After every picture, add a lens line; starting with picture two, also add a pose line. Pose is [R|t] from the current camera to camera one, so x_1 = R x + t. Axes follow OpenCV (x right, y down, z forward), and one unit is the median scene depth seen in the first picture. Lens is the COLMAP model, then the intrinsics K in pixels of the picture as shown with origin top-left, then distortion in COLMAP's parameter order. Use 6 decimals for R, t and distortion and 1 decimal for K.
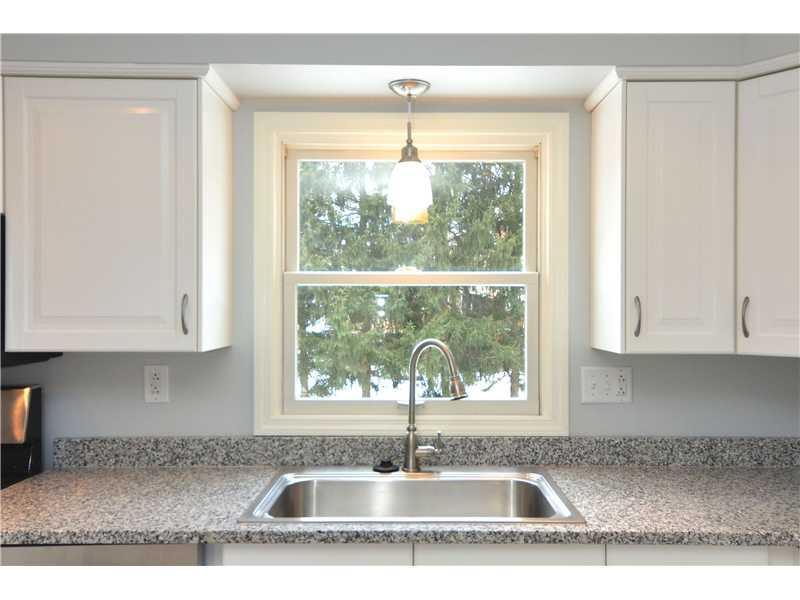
lens RADIAL K [[698.6, 0, 400.0], [0, 698.6, 300.0], [0, 0, 1]] dist [0.055764, -0.000750]
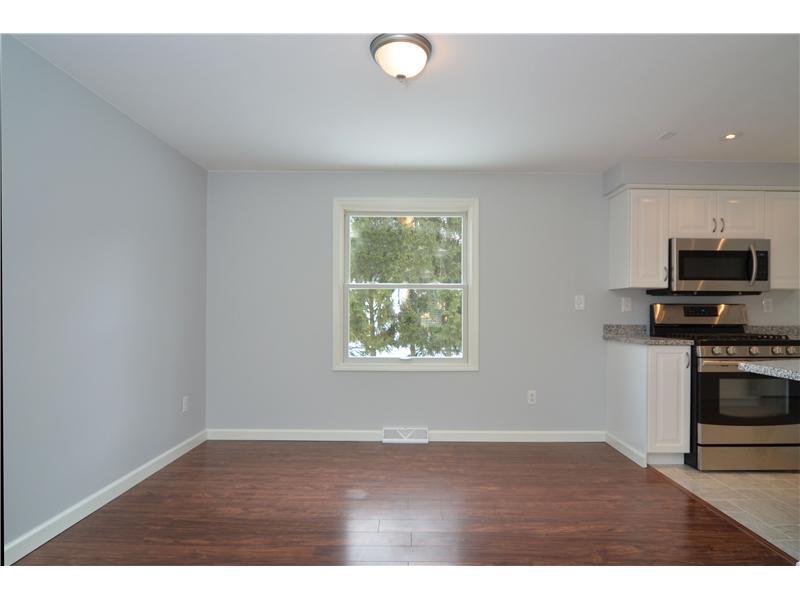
lens RADIAL K [[436.5, 0, 412.5], [0, 436.5, 311.3], [0, 0, 1]] dist [-0.002901, -0.000159]
pose [[0.999774, 0.002994, 0.021042, -1.819529], [-0.003117, 0.999978, 0.005830, 0.144507], [-0.021024, -0.005894, 0.999762, -0.631485]]
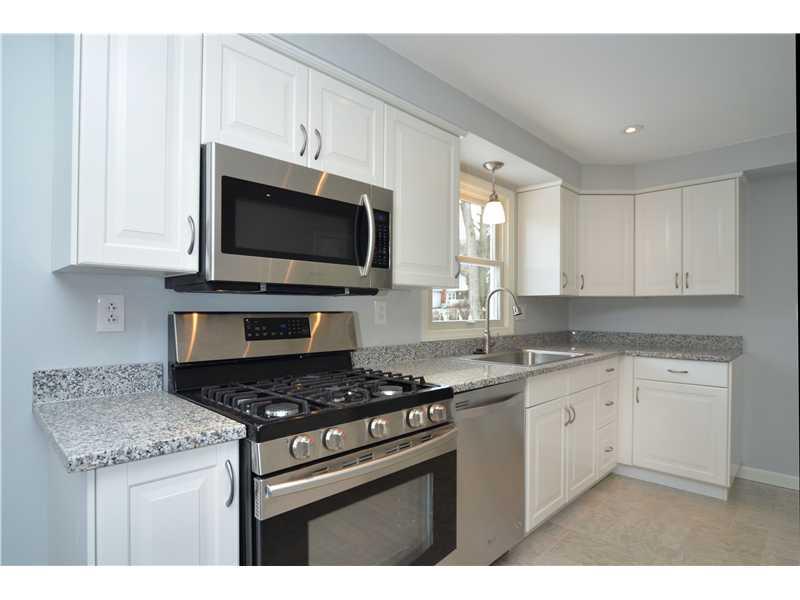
lens RADIAL K [[434.0, 0, 387.5], [0, 434.0, 311.2], [0, 0, 1]] dist [-0.015445, -0.000228]
pose [[0.707374, -0.003133, 0.706833, -1.102151], [-0.008487, 0.999880, 0.012926, 0.109811], [-0.706789, -0.015143, 0.707262, 0.315944]]
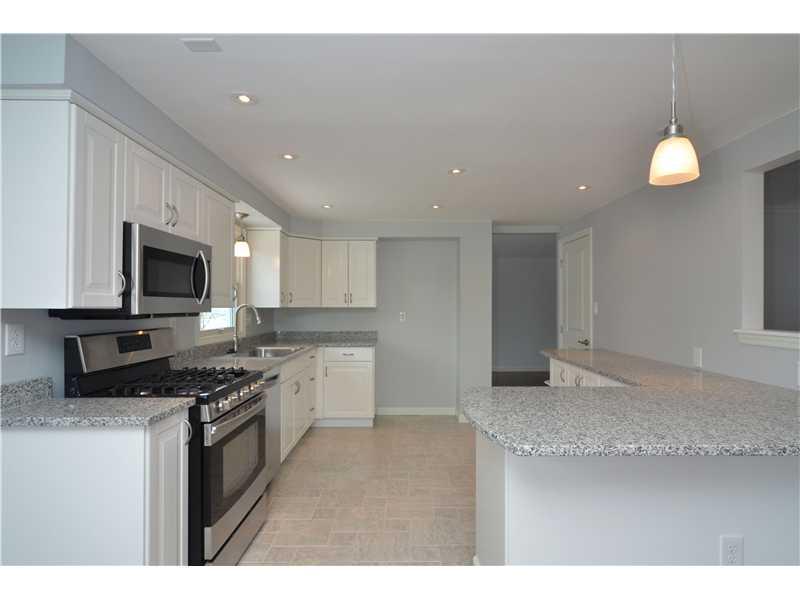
lens RADIAL K [[445.6, 0, 400.0], [0, 445.6, 300.0], [0, 0, 1]] dist [0.003989, 0.000929]
pose [[0.000877, 0.011617, 0.999932, -1.774153], [-0.009044, 0.999892, -0.011609, 0.054405], [-0.999959, -0.009033, 0.000982, 0.356556]]
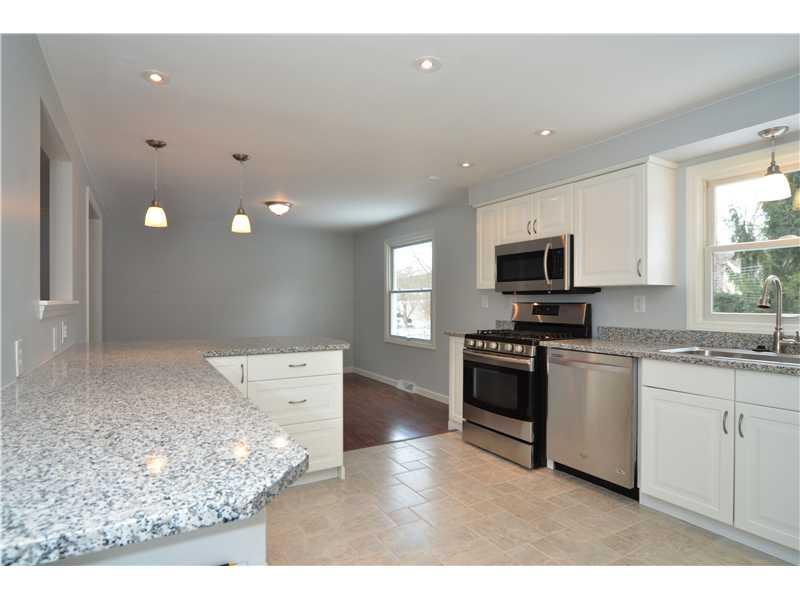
lens RADIAL K [[445.6, 0, 400.0], [0, 445.6, 300.0], [0, 0, 1]] dist [0.003989, 0.000929]
pose [[0.522280, -0.002852, -0.852770, 0.475038], [0.004521, 0.999990, -0.000576, 0.111418], [0.852762, -0.003555, 0.522287, -0.374897]]
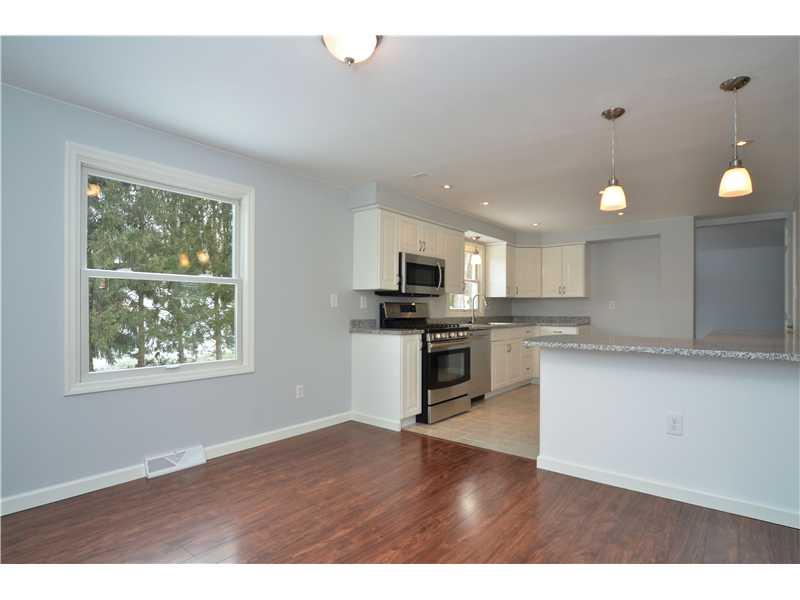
lens RADIAL K [[426.1, 0, 398.9], [0, 426.1, 311.3], [0, 0, 1]] dist [0.000543, 0.000486]
pose [[0.624658, -0.003030, 0.780893, -2.418341], [-0.008224, 0.999912, 0.010458, 0.143720], [-0.780855, -0.012954, 0.624577, -0.322254]]
